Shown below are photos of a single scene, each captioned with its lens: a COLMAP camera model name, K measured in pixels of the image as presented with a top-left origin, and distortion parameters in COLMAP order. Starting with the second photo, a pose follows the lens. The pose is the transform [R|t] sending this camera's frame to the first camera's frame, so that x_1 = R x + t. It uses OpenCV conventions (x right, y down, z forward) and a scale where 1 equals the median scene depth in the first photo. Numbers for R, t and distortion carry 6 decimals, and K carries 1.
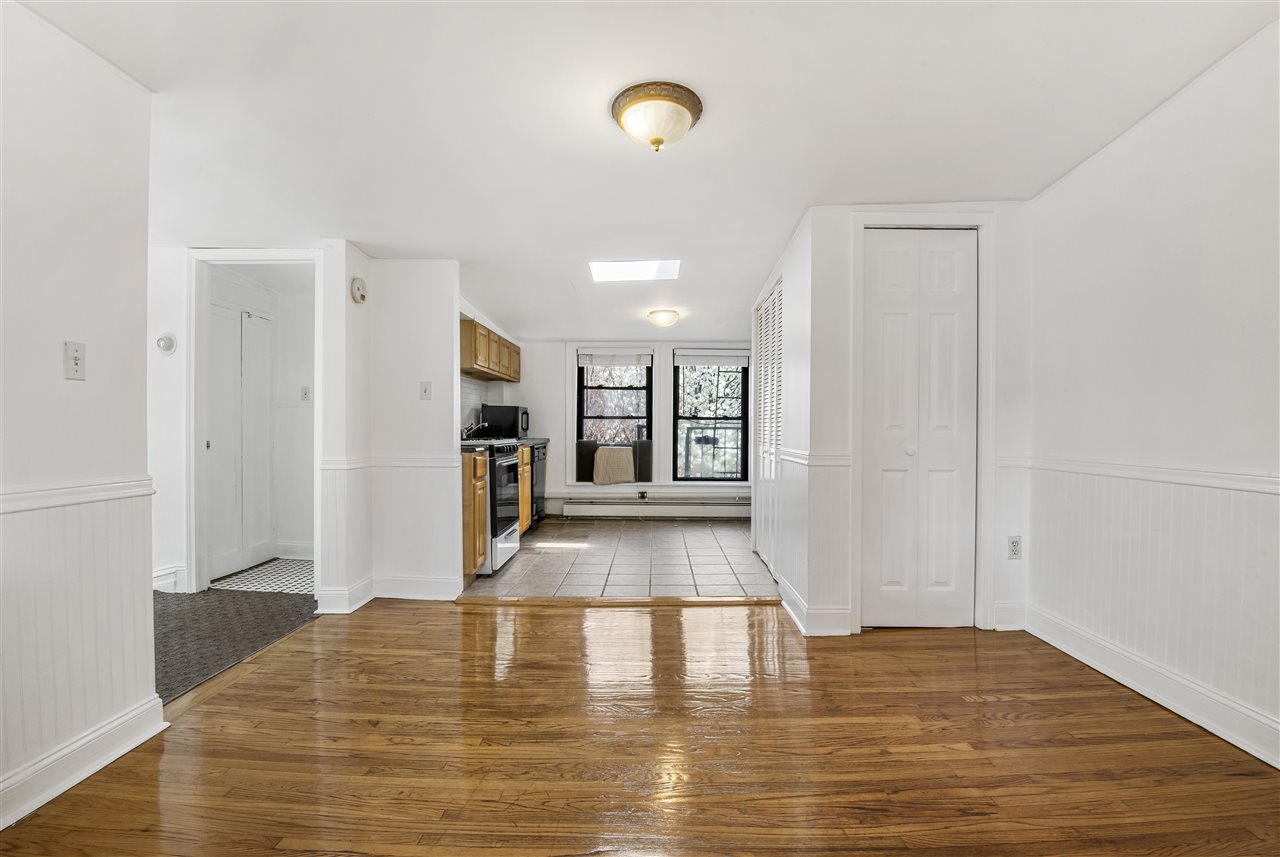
lens RADIAL K [[626.8, 0, 586.1], [0, 626.8, 429.3], [0, 0, 1]] dist [-0.017649, -0.000256]
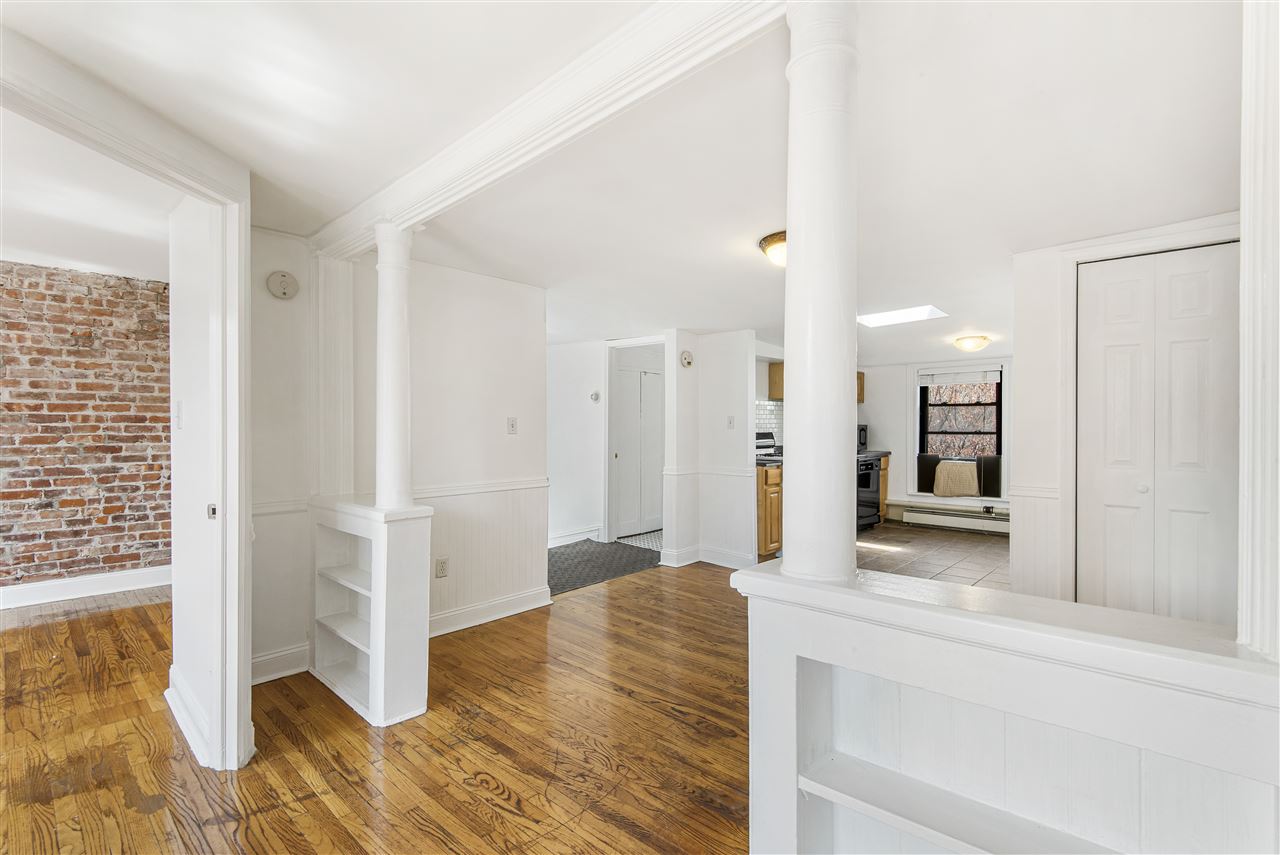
lens RADIAL K [[569.1, 0, 624.9], [0, 569.1, 424.5], [0, 0, 1]] dist [0.008249, -0.000551]
pose [[0.763540, -0.005842, -0.645734, 0.274704], [0.002493, 0.999978, -0.006099, -0.033557], [0.645756, 0.003047, 0.763538, -0.104704]]
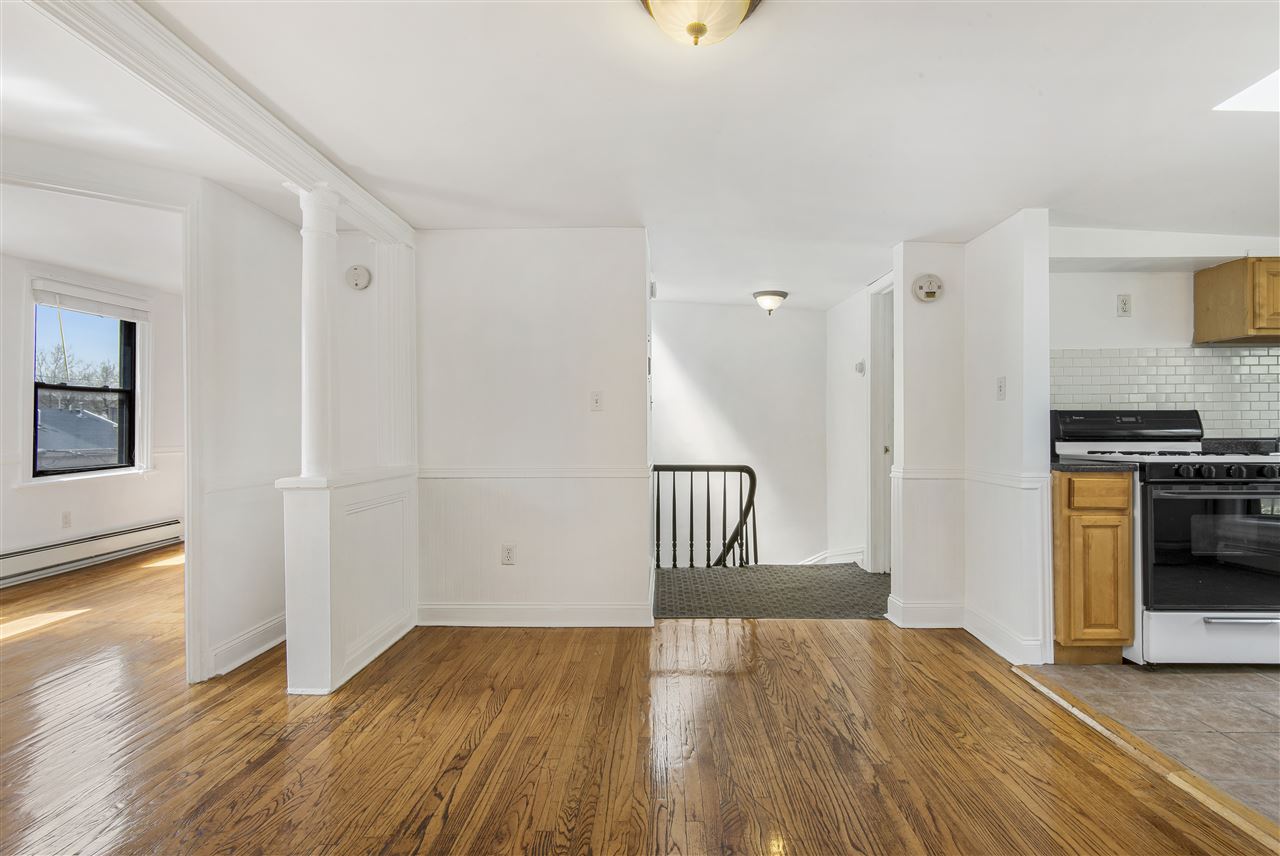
lens RADIAL K [[578.5, 0, 650.6], [0, 578.5, 427.2], [0, 0, 1]] dist [0.001740, -0.000815]
pose [[0.053981, -0.006469, -0.998521, 0.309353], [0.002697, 0.999976, -0.006333, -0.006634], [0.998538, -0.002351, 0.053998, 0.352010]]
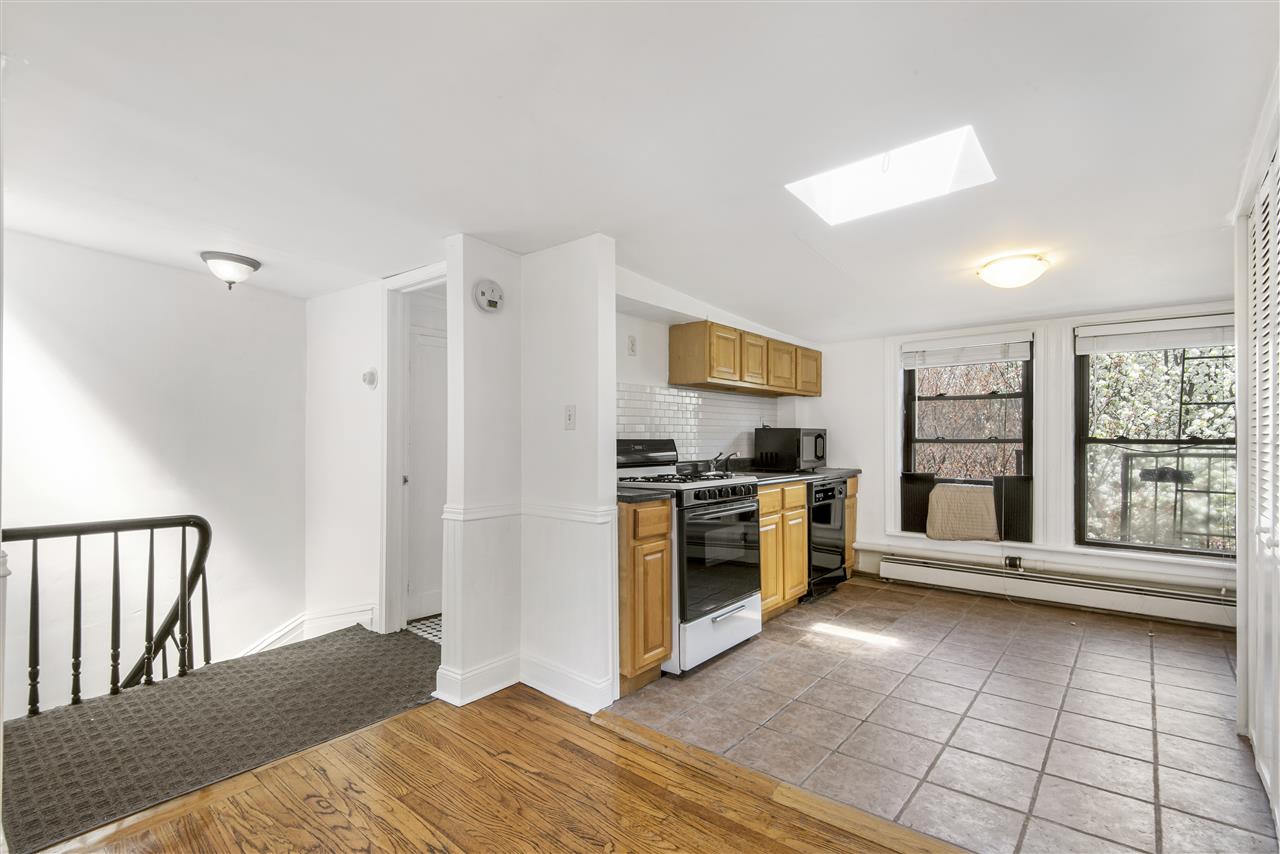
lens RADIAL K [[584.8, 0, 636.2], [0, 584.8, 432.0], [0, 0, 1]] dist [0.030788, -0.018316]
pose [[0.815841, -0.010714, -0.578177, 0.145028], [0.002939, 0.999892, -0.014382, -0.023525], [0.578269, 0.010034, 0.815784, 0.324416]]
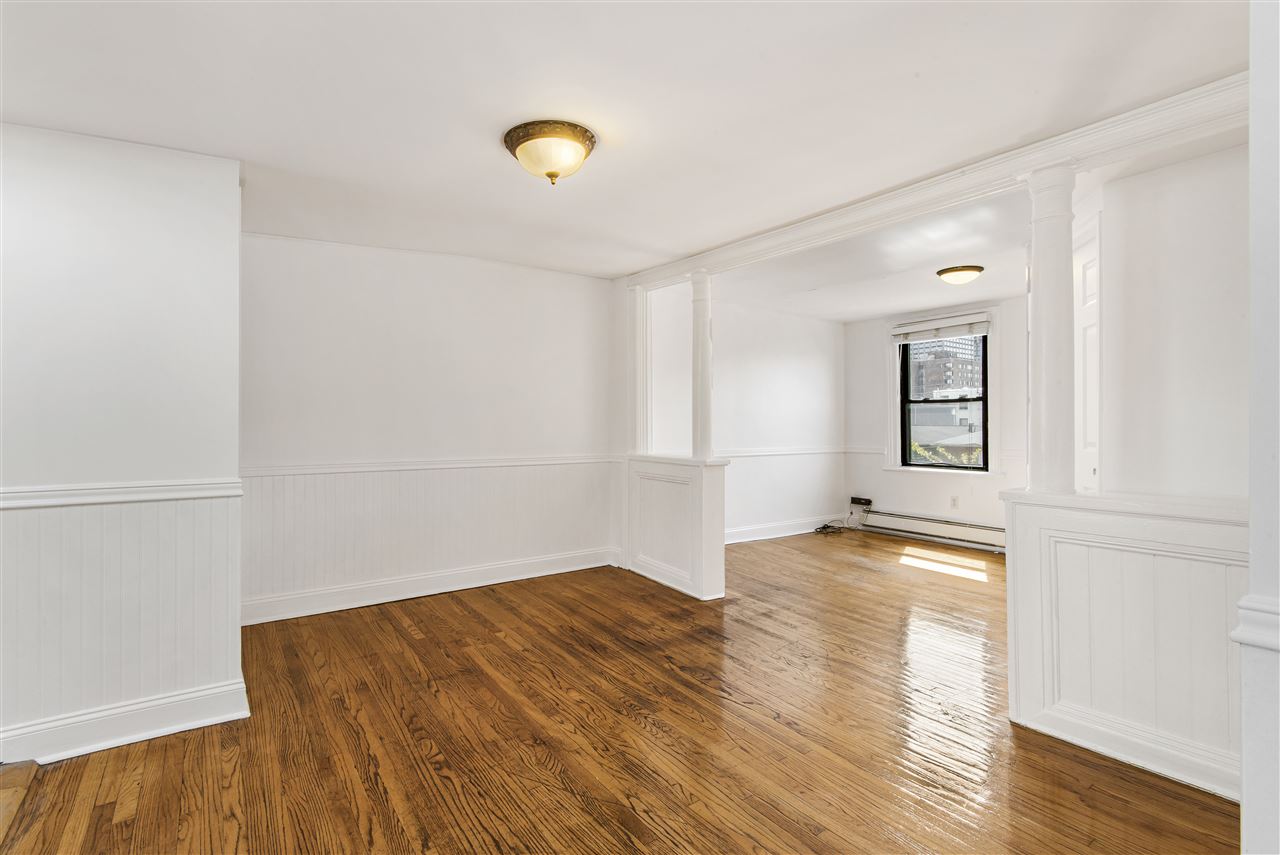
lens RADIAL K [[597.2, 0, 656.8], [0, 597.2, 431.3], [0, 0, 1]] dist [0.027058, -0.000470]
pose [[-0.671511, -0.006834, 0.740963, -0.277680], [-0.001990, 0.999970, 0.007419, -0.015868], [-0.740992, 0.003508, -0.671505, 0.598596]]
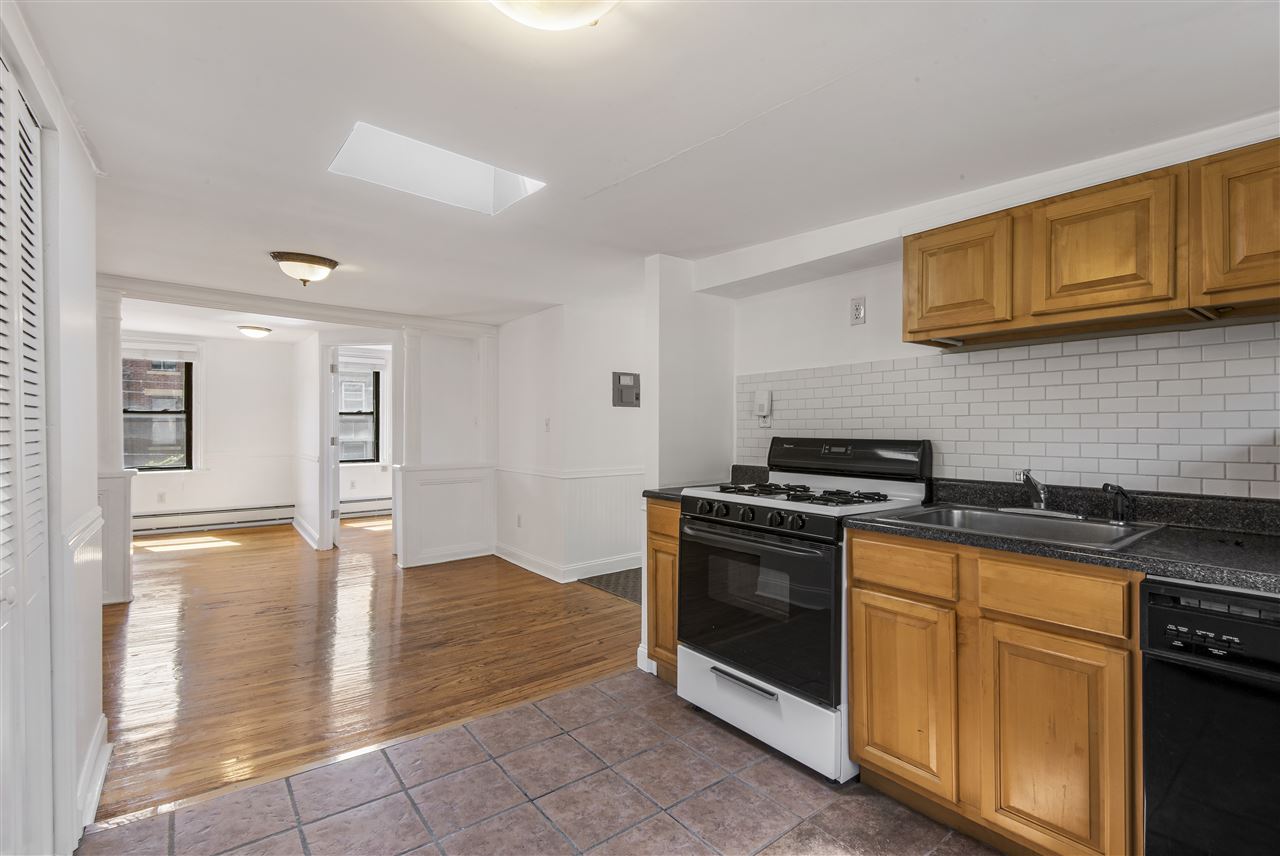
lens RADIAL K [[569.0, 0, 666.1], [0, 569.0, 428.5], [0, 0, 1]] dist [-0.000151, -0.000423]
pose [[-0.707087, -0.001971, -0.707124, 0.203946], [-0.003401, 0.999994, 0.000614, -0.032528], [0.707119, 0.002839, -0.707089, 1.049098]]
